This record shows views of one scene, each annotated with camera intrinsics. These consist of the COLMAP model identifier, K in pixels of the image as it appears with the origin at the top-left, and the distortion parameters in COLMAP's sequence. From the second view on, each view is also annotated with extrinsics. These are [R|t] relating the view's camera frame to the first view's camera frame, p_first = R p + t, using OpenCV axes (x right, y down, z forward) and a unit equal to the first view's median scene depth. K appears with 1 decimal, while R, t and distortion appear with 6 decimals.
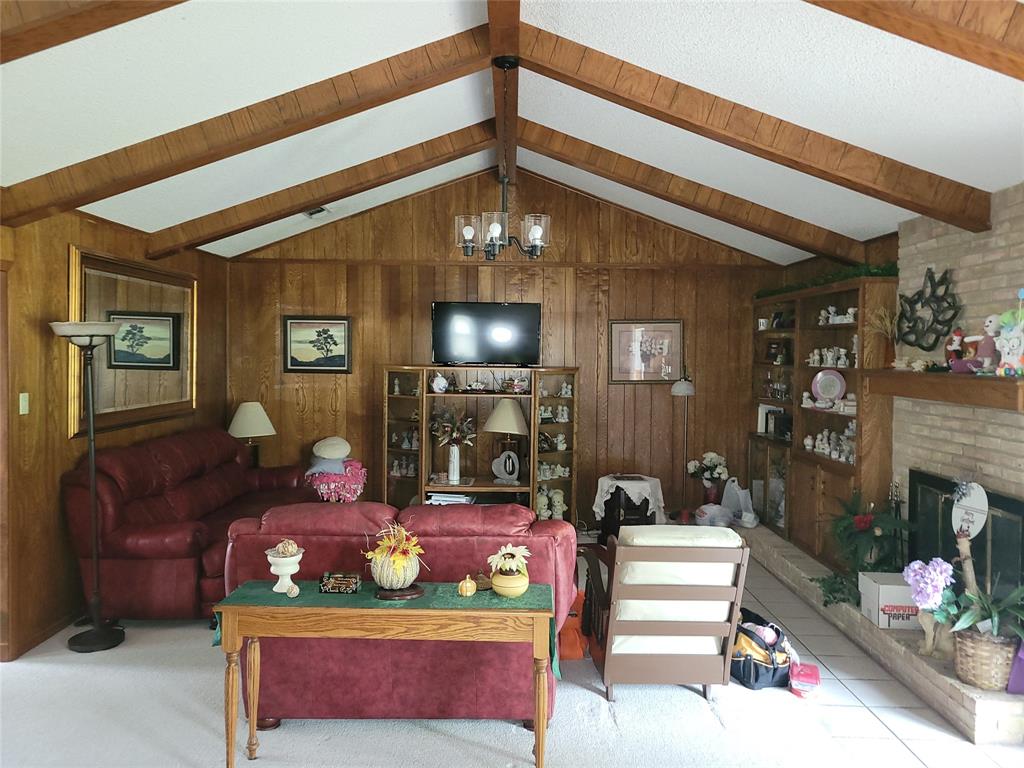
lens RADIAL K [[767.5, 0, 516.4], [0, 767.5, 371.9], [0, 0, 1]] dist [0.049286, -0.027150]
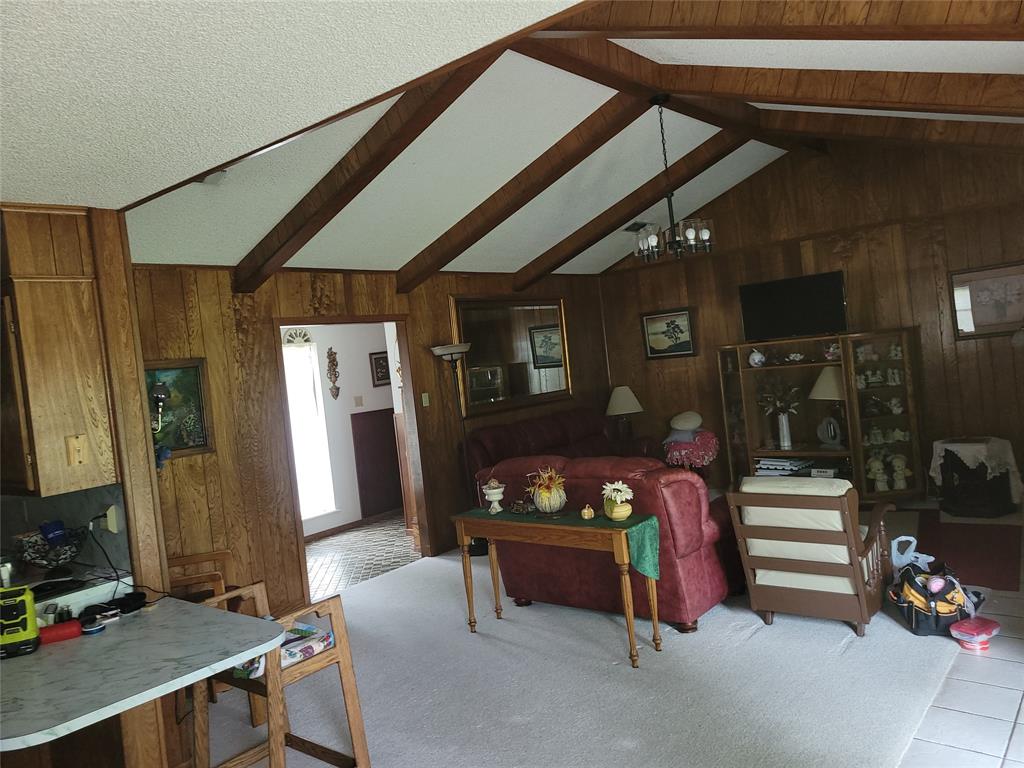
lens RADIAL K [[767.5, 0, 516.4], [0, 767.5, 371.9], [0, 0, 1]] dist [0.049286, -0.027150]
pose [[0.767530, -0.081662, -0.635790, 0.330637], [0.098797, 0.995071, -0.008539, 0.009730], [0.633354, -0.056260, 0.771815, -0.067043]]
